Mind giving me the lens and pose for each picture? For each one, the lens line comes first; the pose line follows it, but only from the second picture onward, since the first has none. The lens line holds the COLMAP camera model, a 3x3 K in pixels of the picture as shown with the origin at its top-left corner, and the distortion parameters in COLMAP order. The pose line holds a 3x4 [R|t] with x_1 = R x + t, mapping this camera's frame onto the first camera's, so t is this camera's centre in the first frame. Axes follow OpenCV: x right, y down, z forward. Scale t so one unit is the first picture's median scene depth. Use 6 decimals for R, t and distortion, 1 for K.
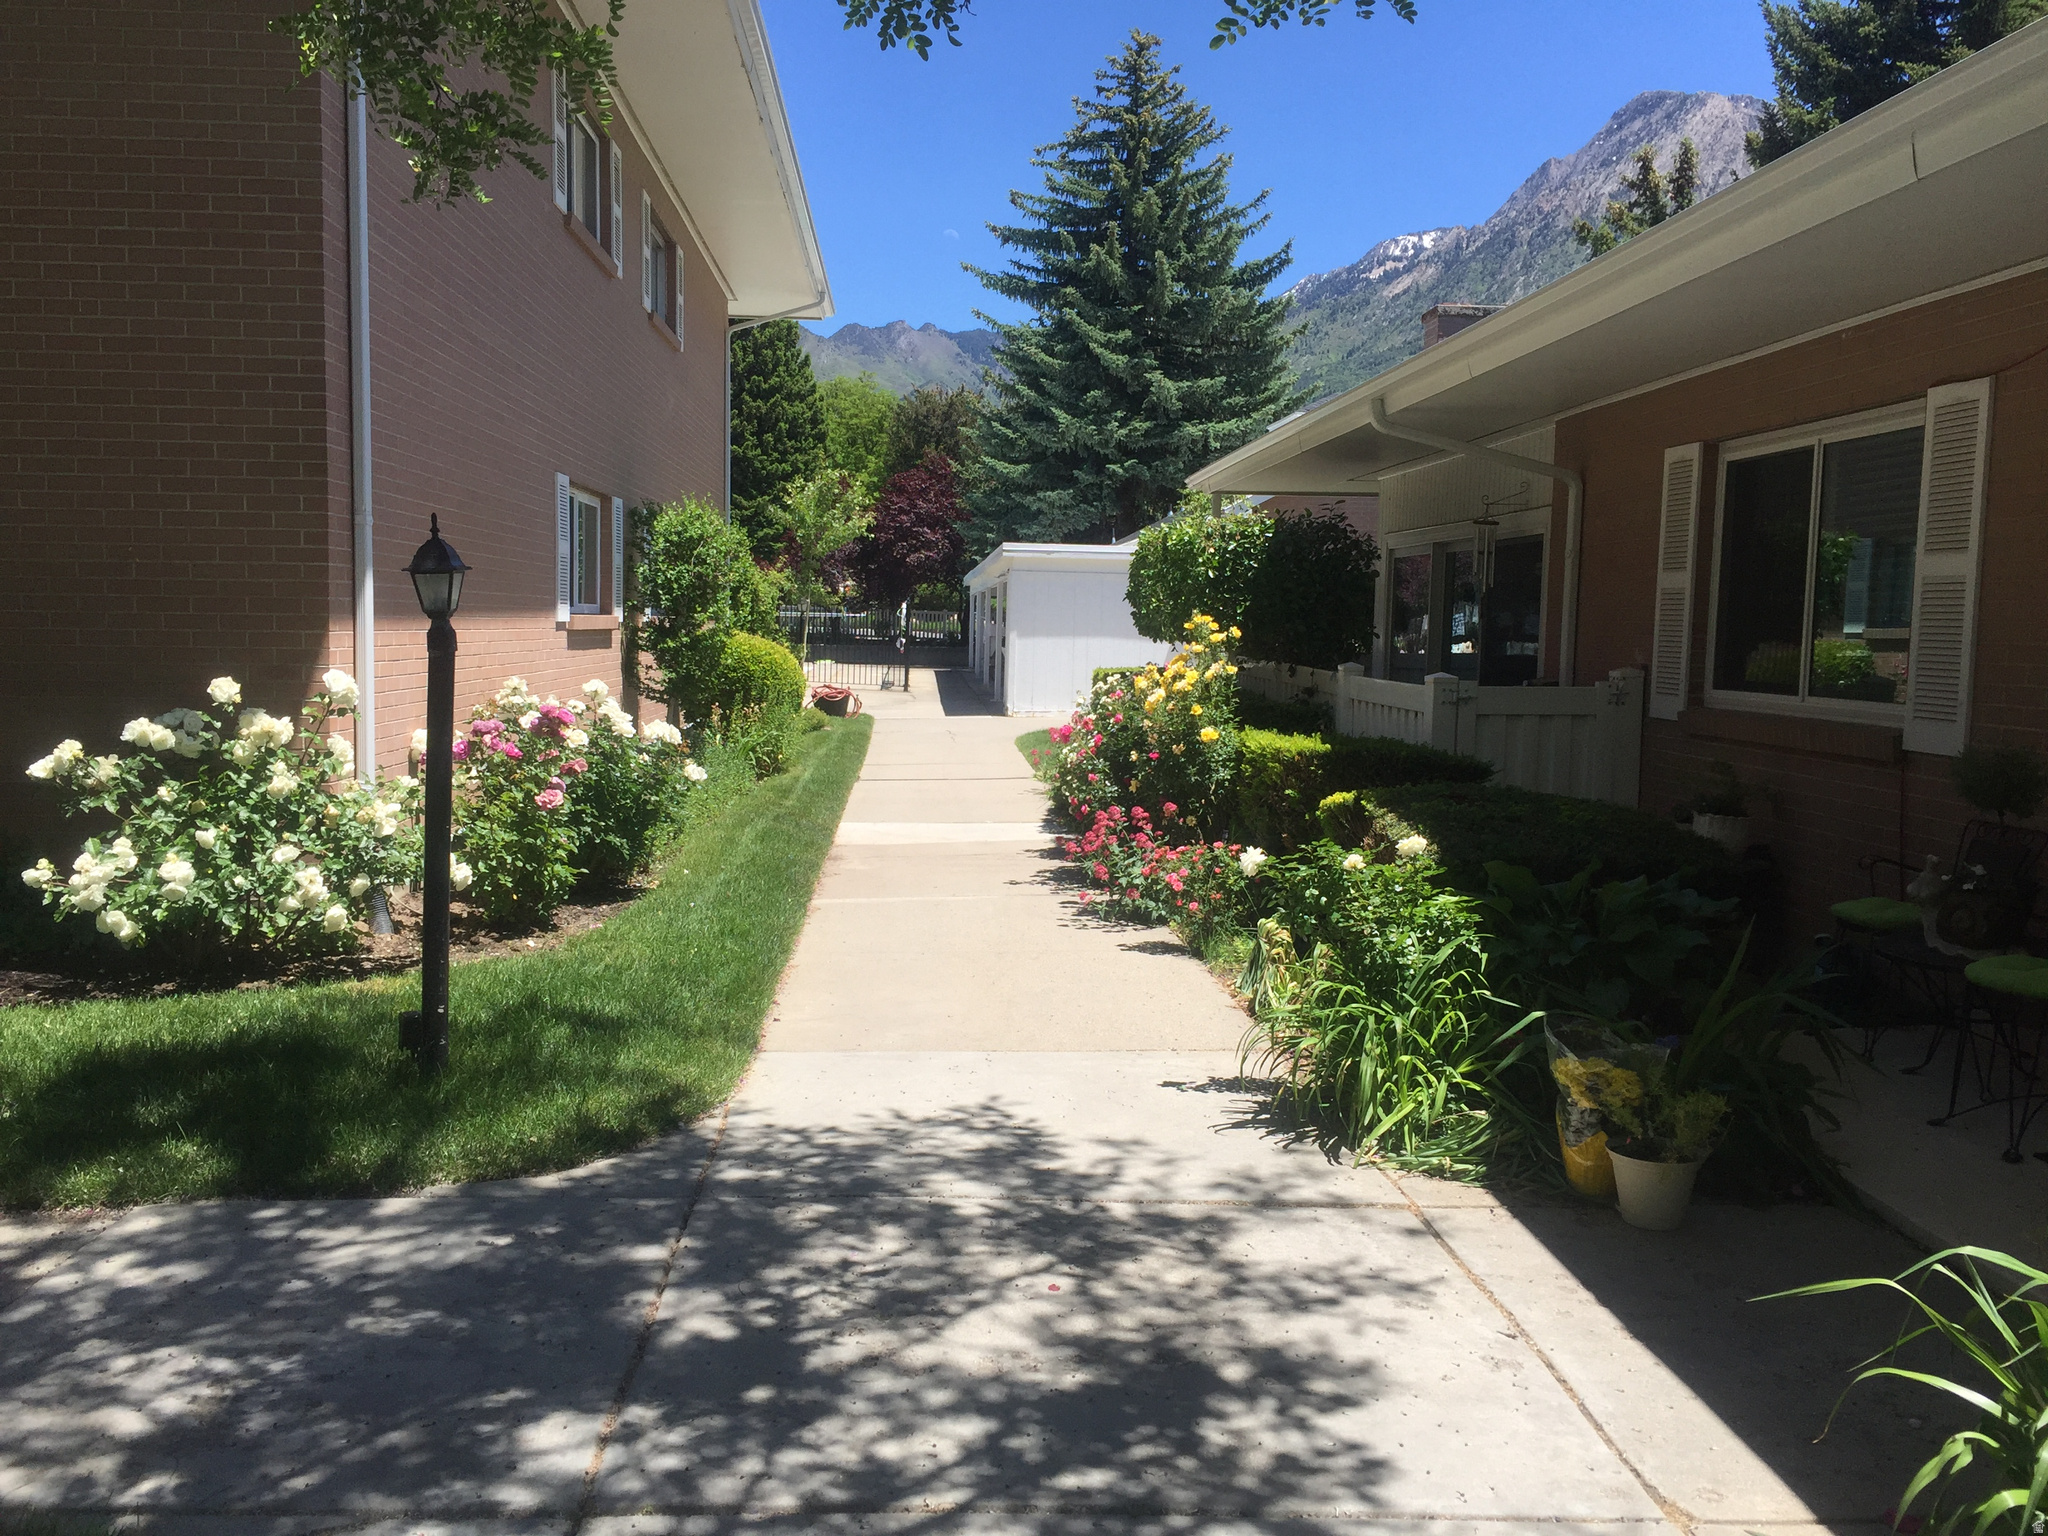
lens RADIAL K [[1754.3, 0, 1013.8], [0, 1754.3, 775.4], [0, 0, 1]] dist [0.044579, -0.041567]
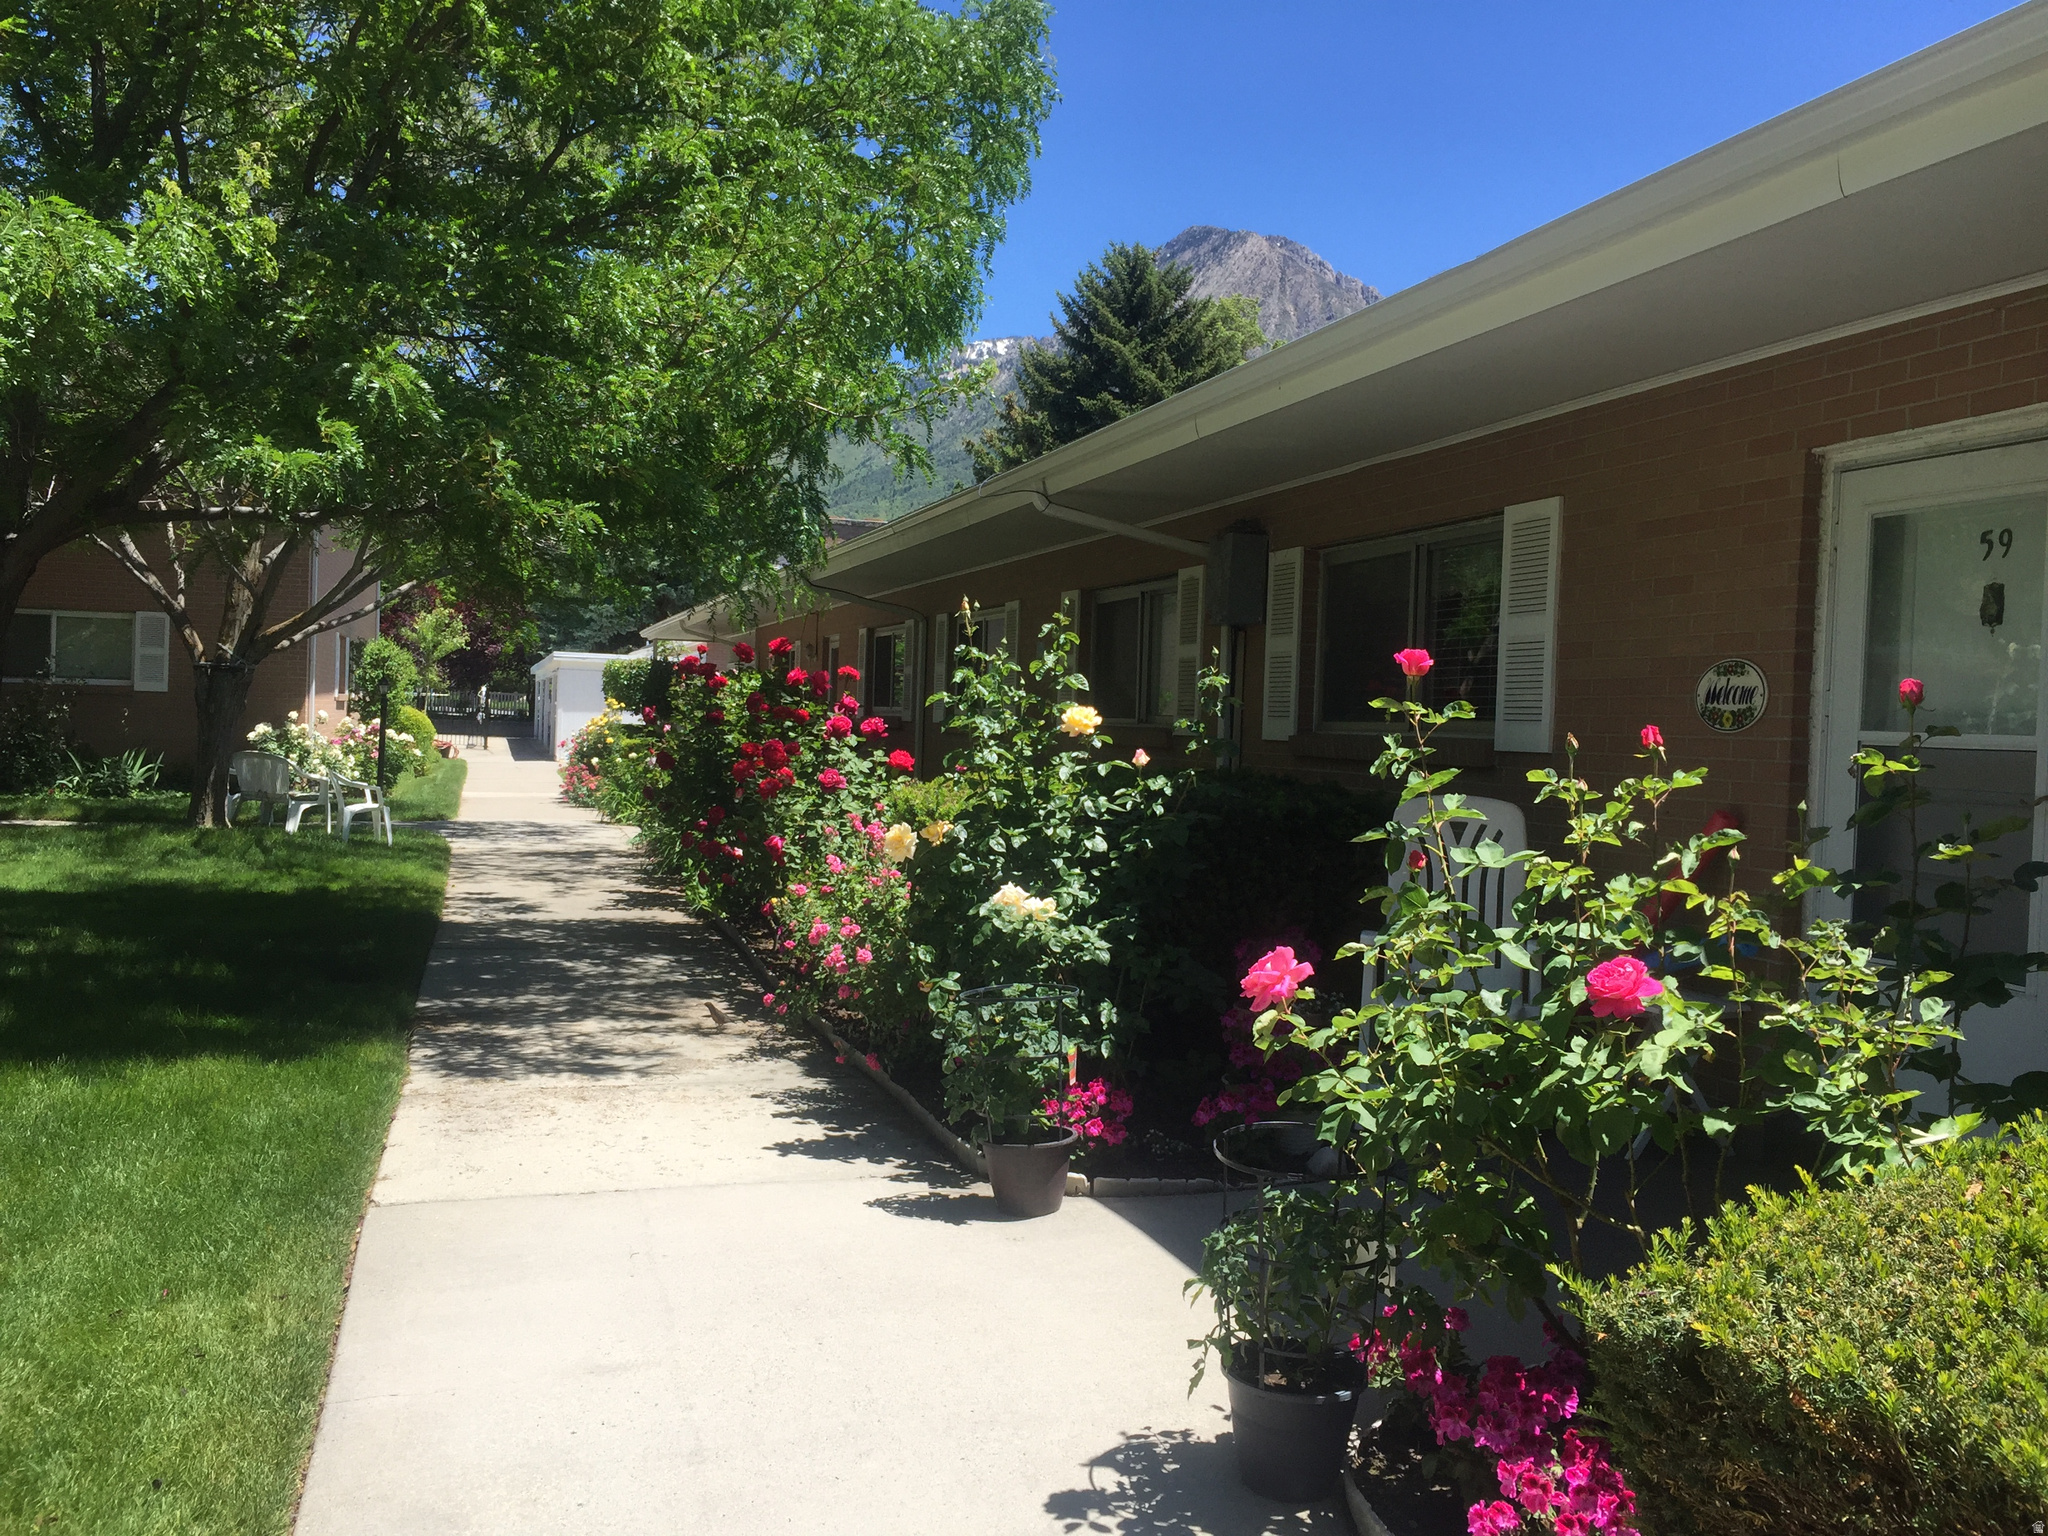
lens RADIAL K [[1754.3, 0, 1023.0], [0, 1754.3, 767.9], [0, 0, 1]] dist [0.044579, -0.041567]
pose [[0.971101, 0.006228, 0.238589, 0.020056], [0.006371, 0.998627, -0.051999, 0.042594], [-0.238585, 0.052017, 0.969728, -0.470555]]
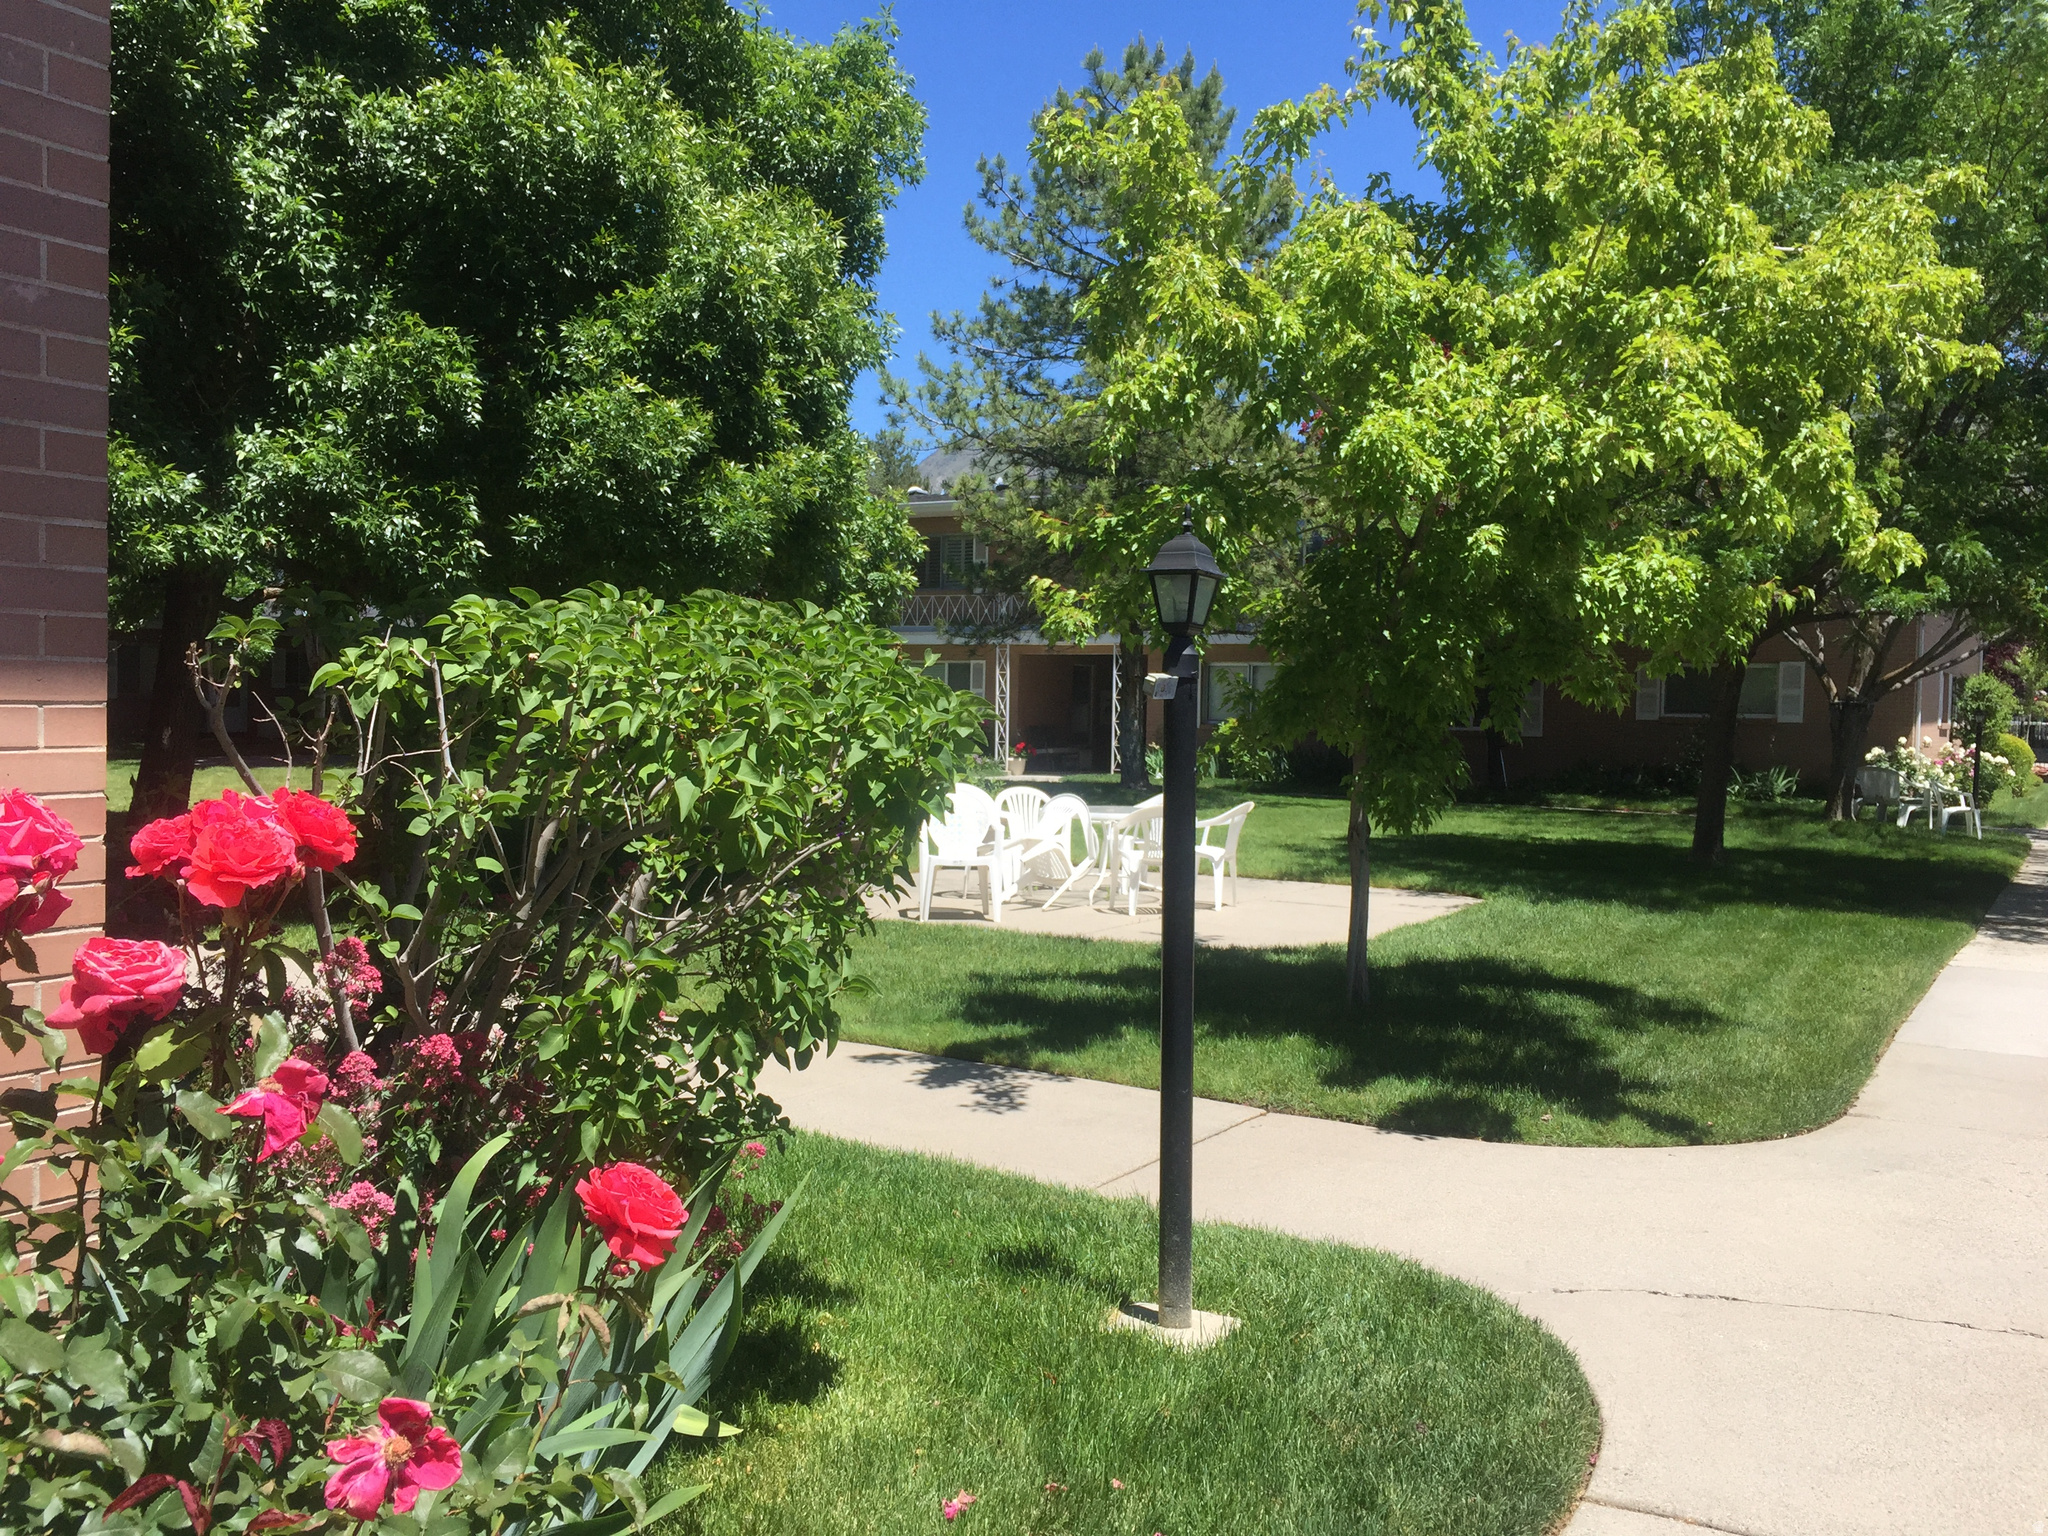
lens RADIAL K [[1754.3, 0, 1033.1], [0, 1754.3, 748.1], [0, 0, 1]] dist [0.044579, -0.041567]
pose [[0.822188, 0.014240, -0.569038, 0.046920], [-0.057265, 0.996684, -0.057800, 0.060114], [0.566328, 0.080109, 0.820278, -0.659890]]
